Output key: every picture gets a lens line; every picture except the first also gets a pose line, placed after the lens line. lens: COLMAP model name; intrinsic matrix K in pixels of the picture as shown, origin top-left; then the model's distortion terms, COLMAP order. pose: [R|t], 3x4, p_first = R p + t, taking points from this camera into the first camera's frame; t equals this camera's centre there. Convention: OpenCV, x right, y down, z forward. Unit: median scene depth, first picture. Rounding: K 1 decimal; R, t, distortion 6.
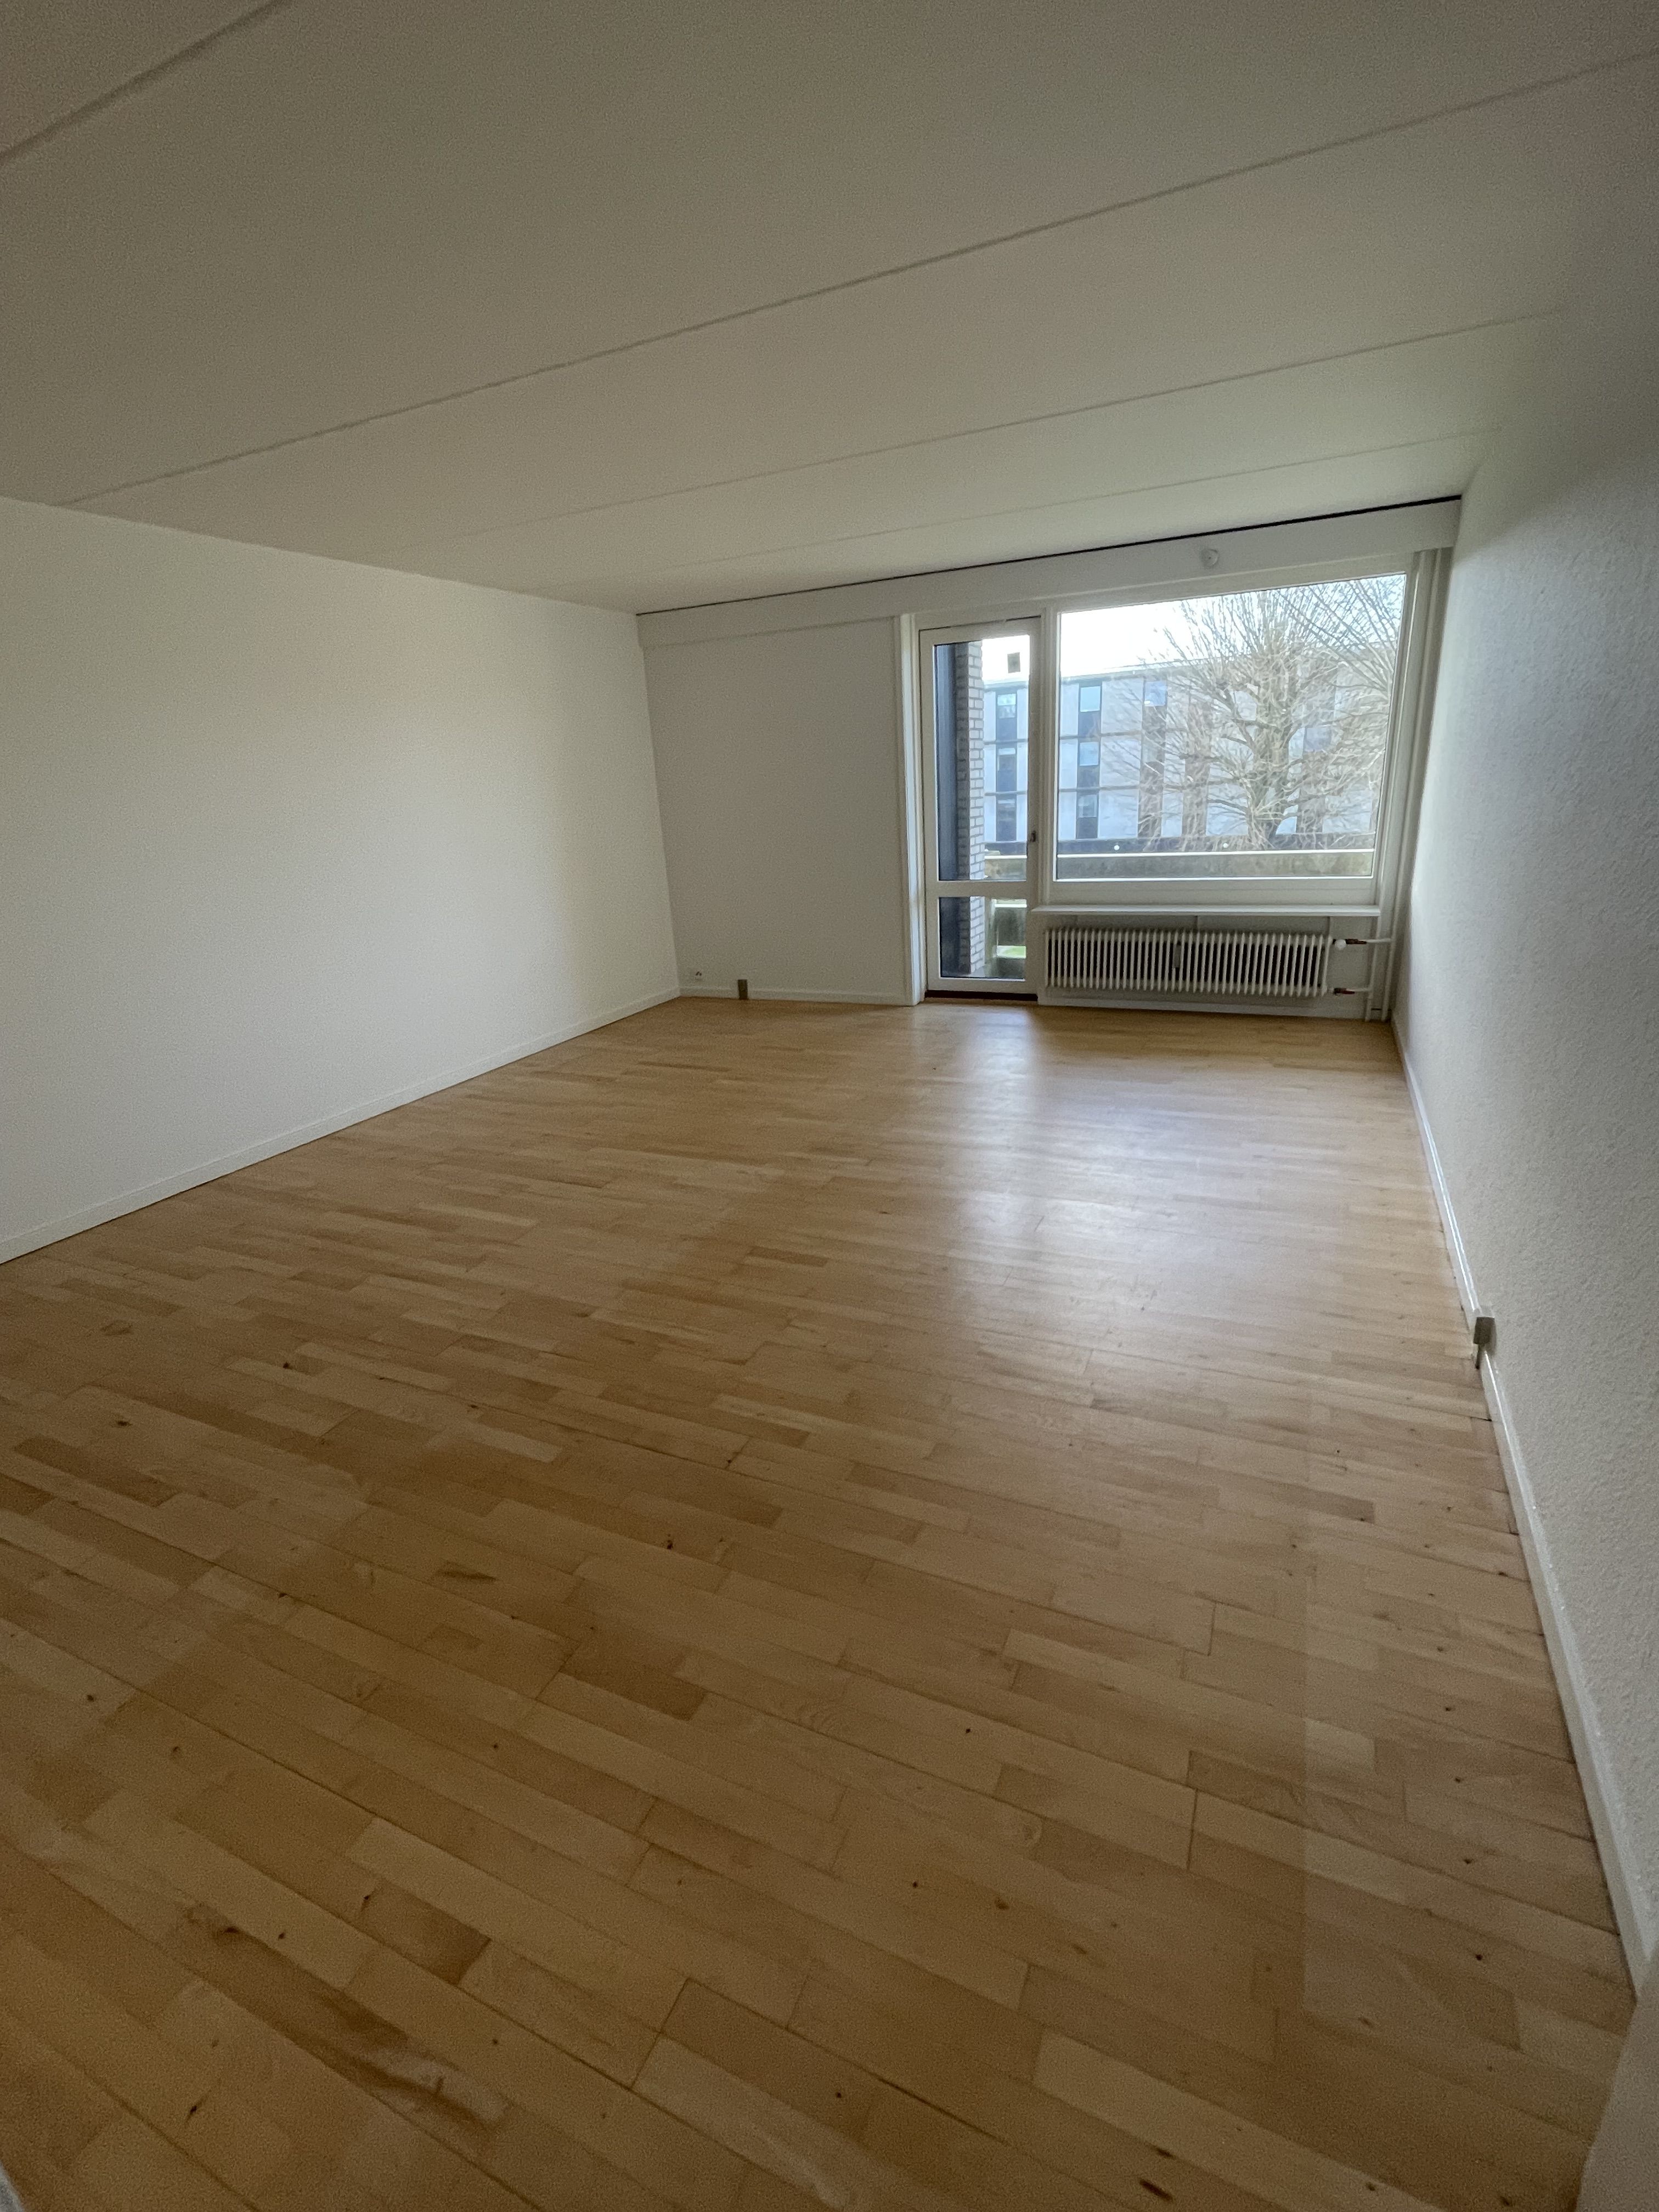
lens RADIAL K [[997.7, 0, 834.7], [0, 997.7, 1108.8], [0, 0, 1]] dist [-0.005491, -0.000631]
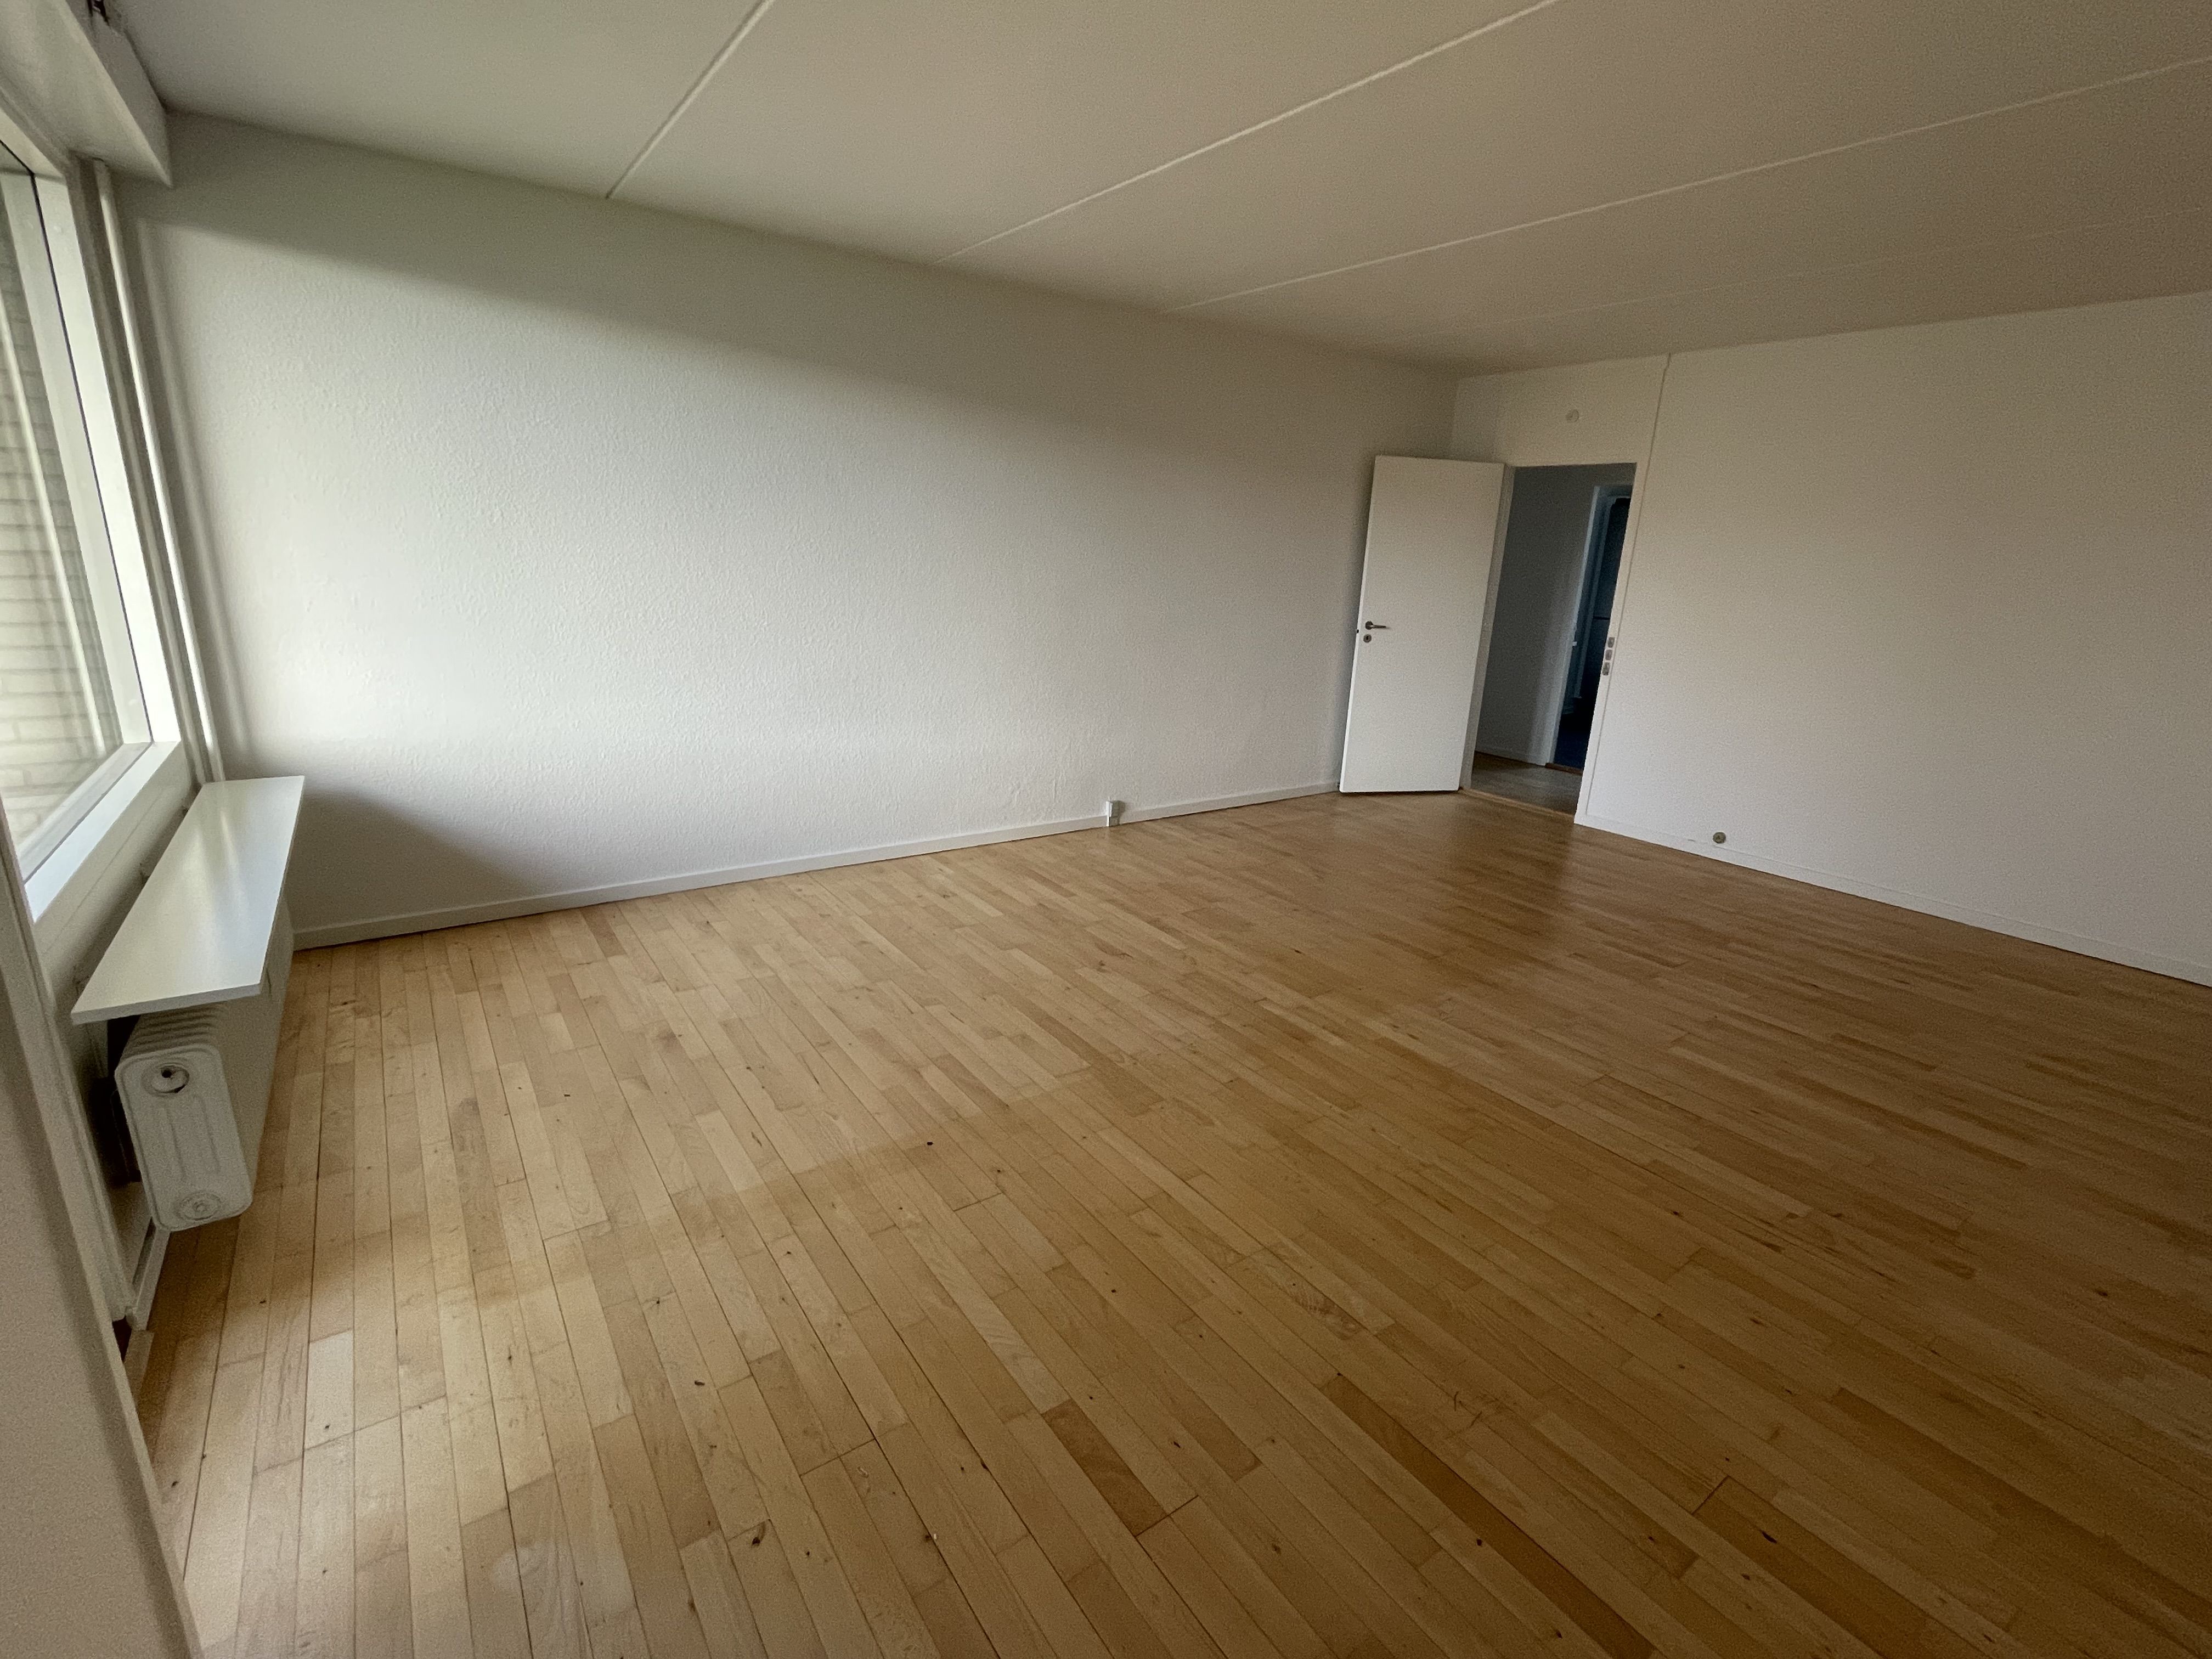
lens RADIAL K [[997.7, 0, 1109.1], [0, 997.7, 826.4], [0, 0, 1]] dist [-0.005491, -0.000631]
pose [[-0.866624, -0.115530, 0.485403, -0.180362], [0.167363, 0.849162, 0.500912, -0.376807], [-0.470056, 0.515341, -0.716569, 1.160843]]
